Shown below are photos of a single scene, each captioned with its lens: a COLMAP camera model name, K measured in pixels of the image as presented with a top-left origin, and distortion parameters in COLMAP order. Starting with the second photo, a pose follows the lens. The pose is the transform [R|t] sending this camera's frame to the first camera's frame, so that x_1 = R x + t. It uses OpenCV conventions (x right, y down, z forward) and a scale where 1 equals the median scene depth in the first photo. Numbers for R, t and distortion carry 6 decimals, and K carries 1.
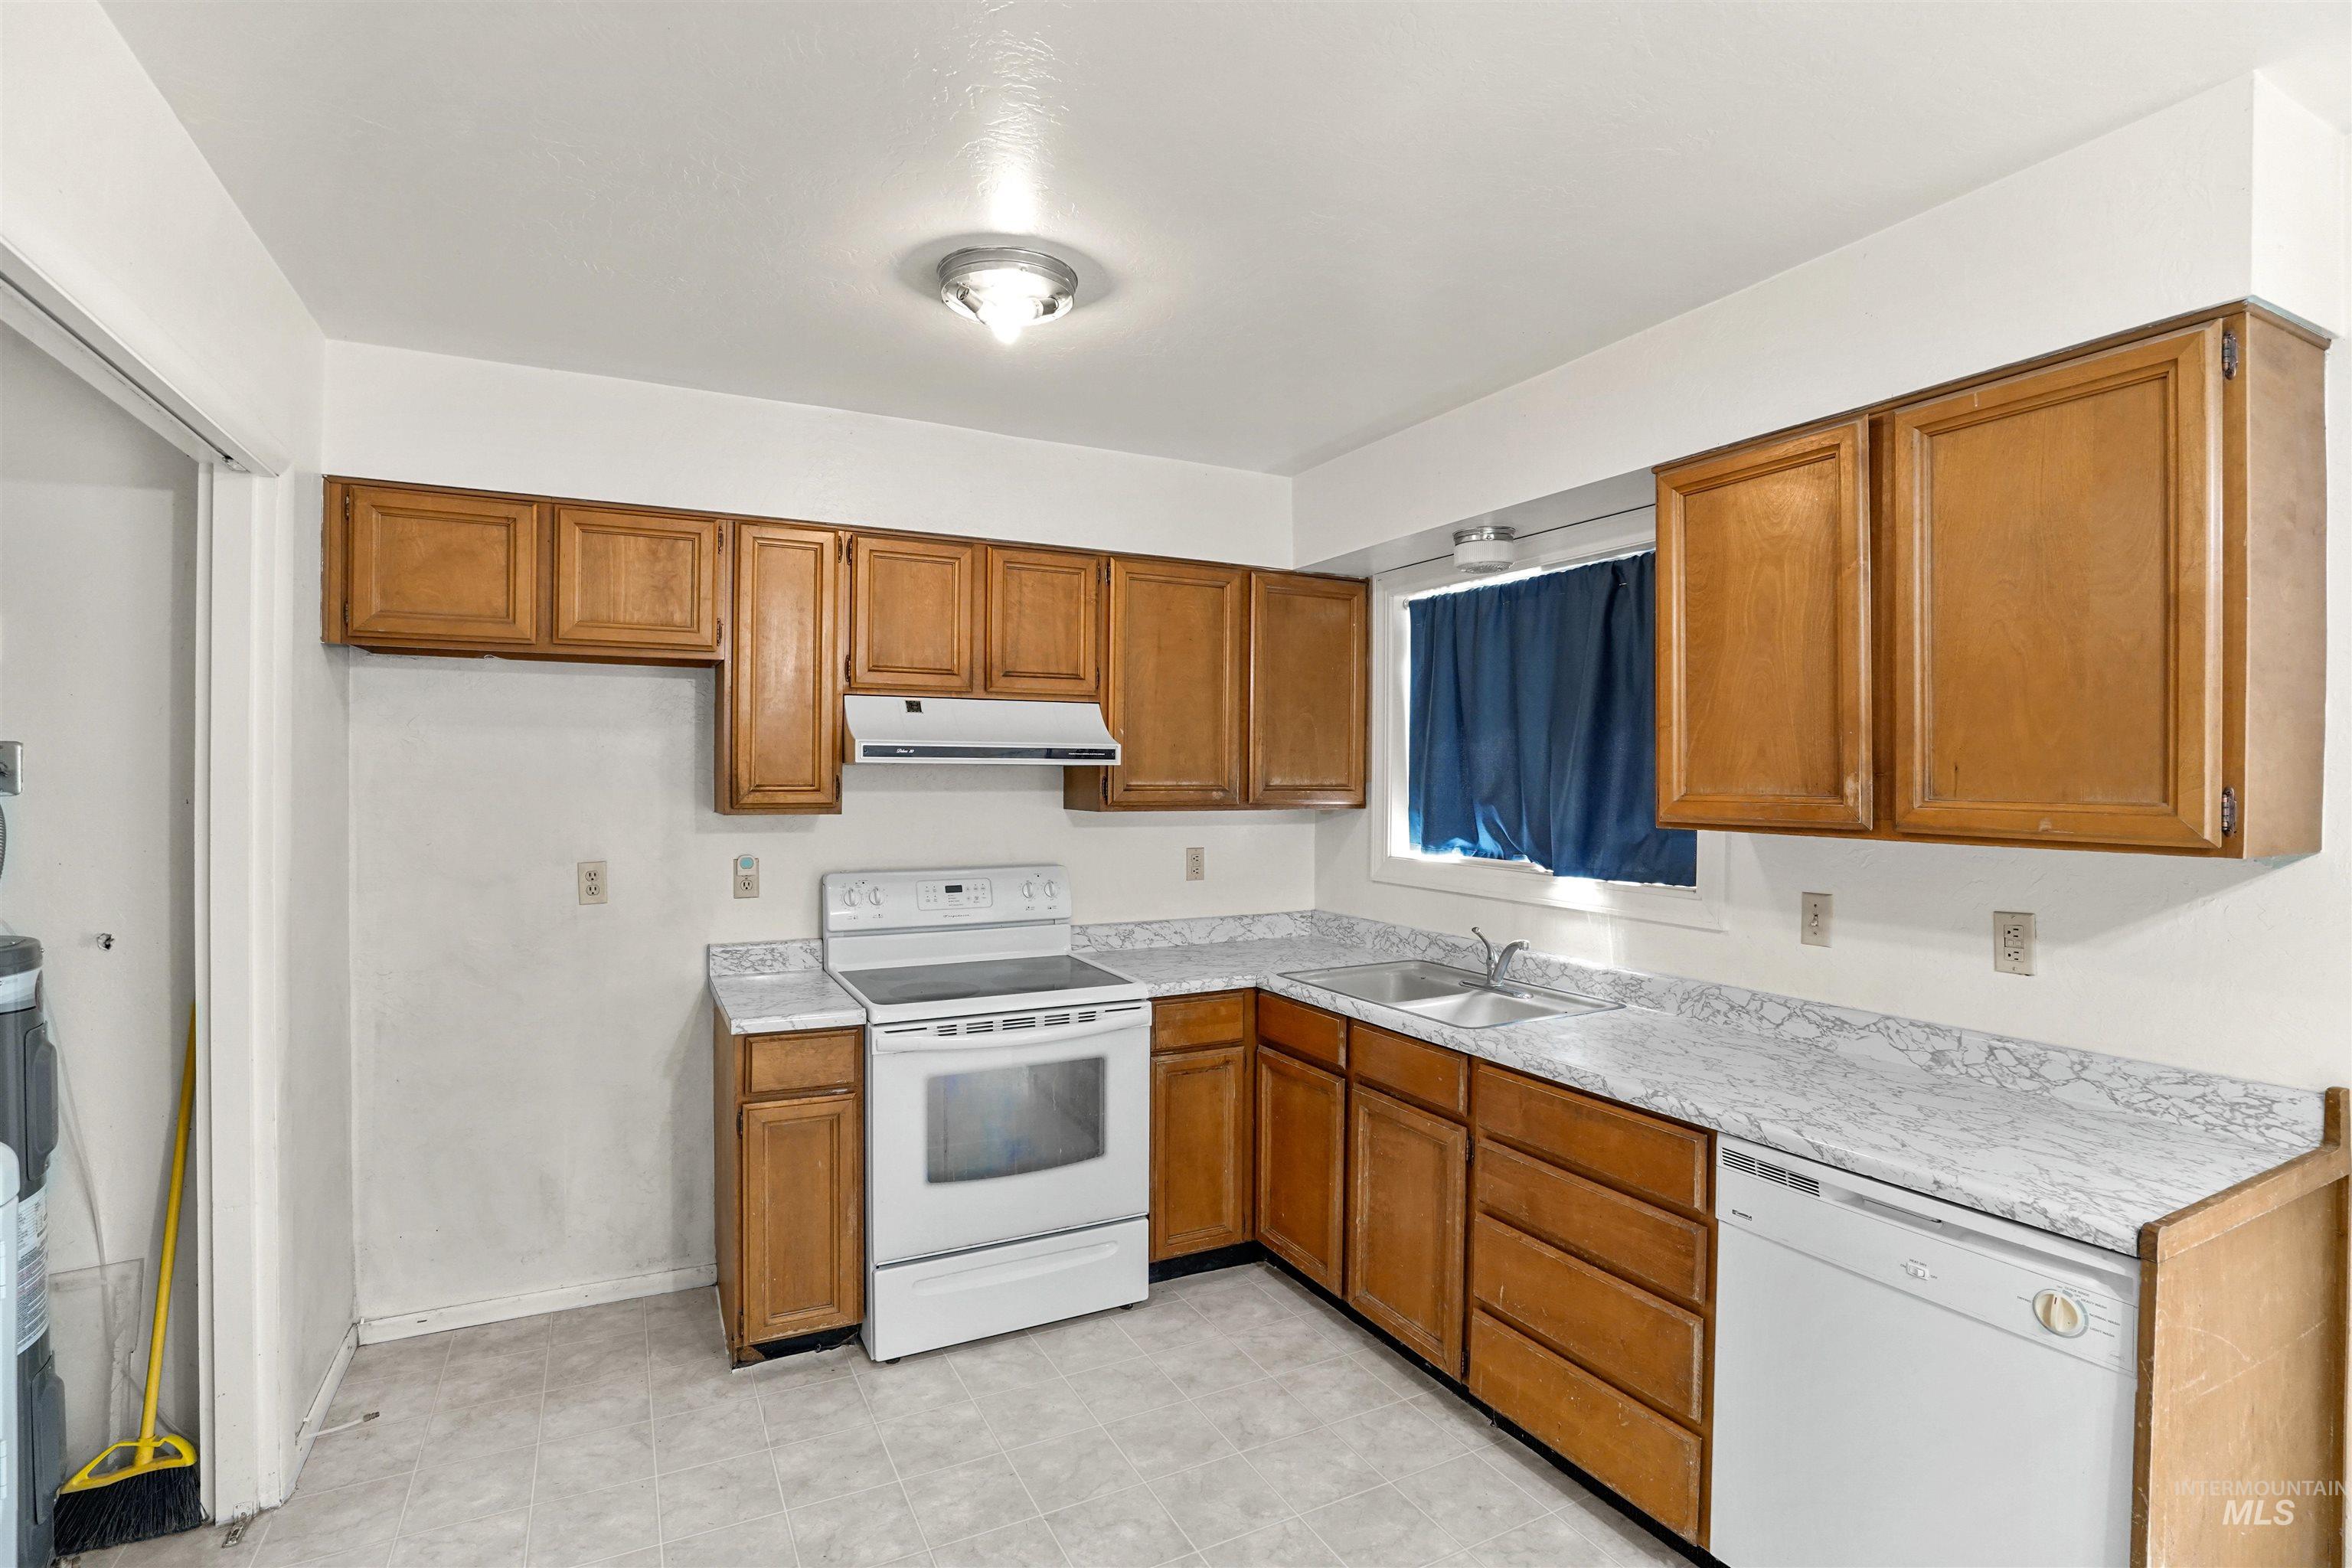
lens RADIAL K [[1154.7, 0, 1180.7], [0, 1154.7, 783.3], [0, 0, 1]] dist [0.031333, -0.000392]
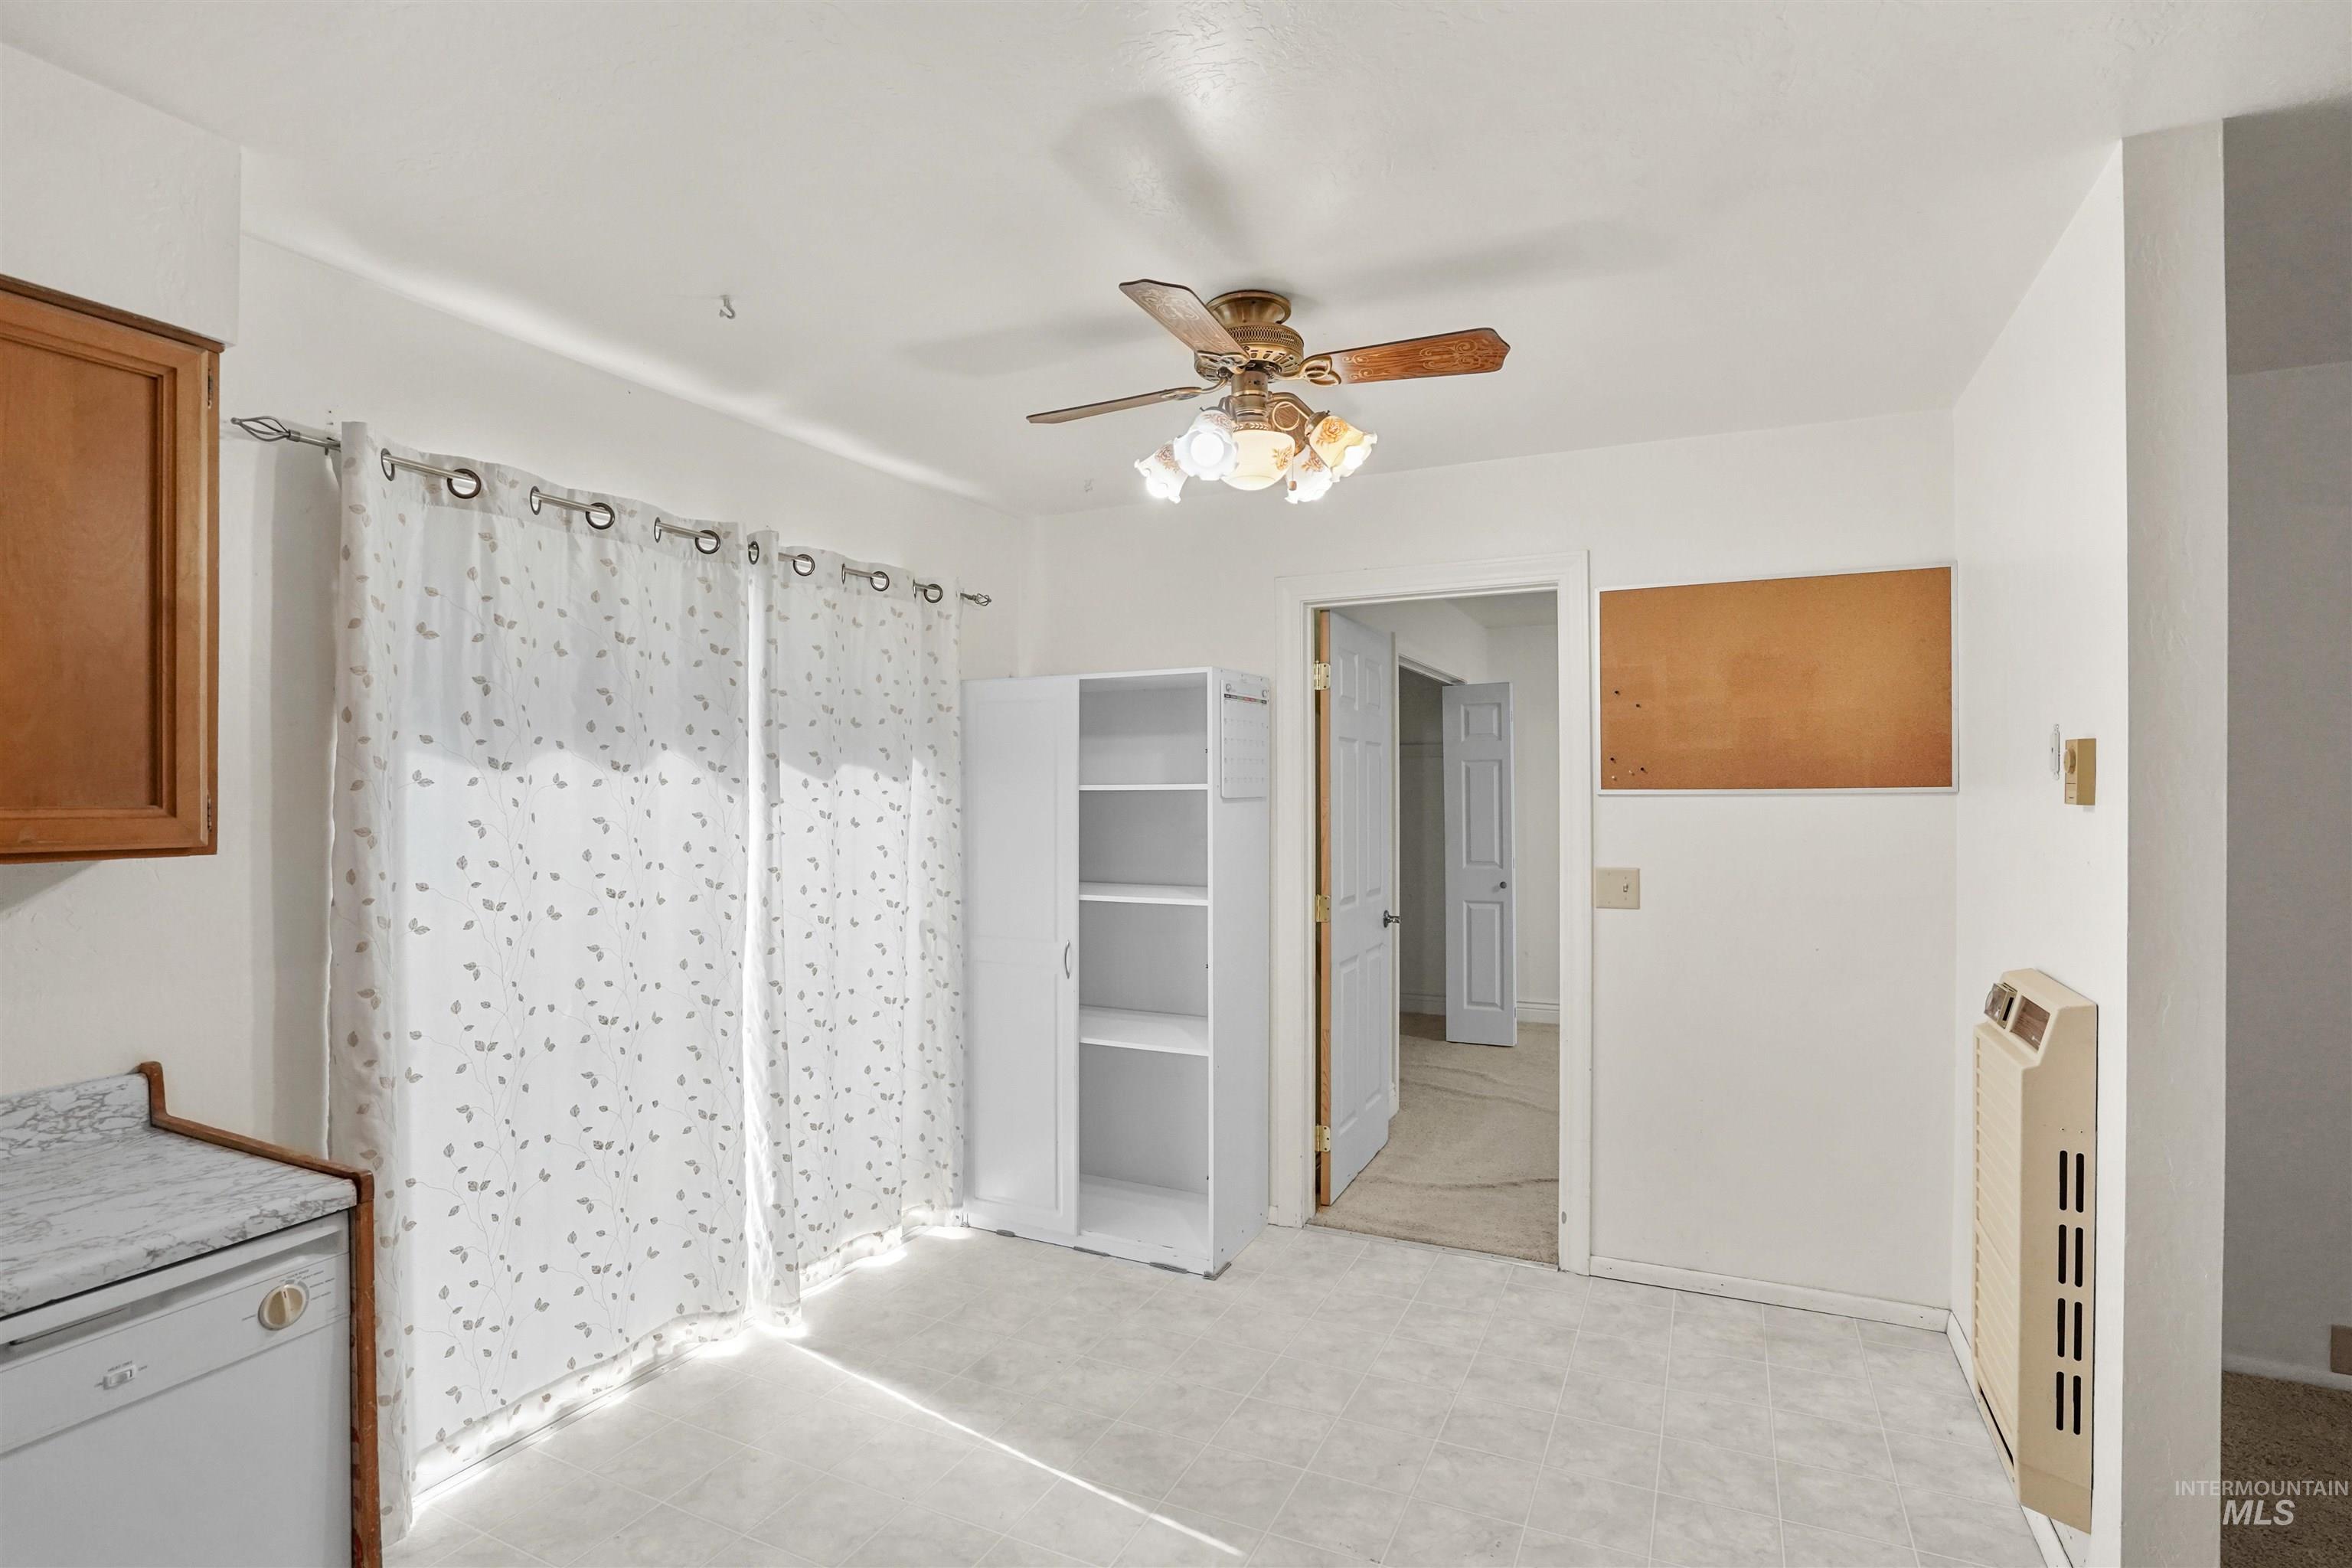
lens RADIAL K [[1154.7, 0, 1182.5], [0, 1154.7, 802.3], [0, 0, 1]] dist [0.031333, -0.000392]
pose [[-0.605990, -0.006108, 0.795449, -0.488969], [0.001700, 0.999958, 0.008974, 0.005766], [-0.795471, 0.006790, -0.605954, 0.912654]]
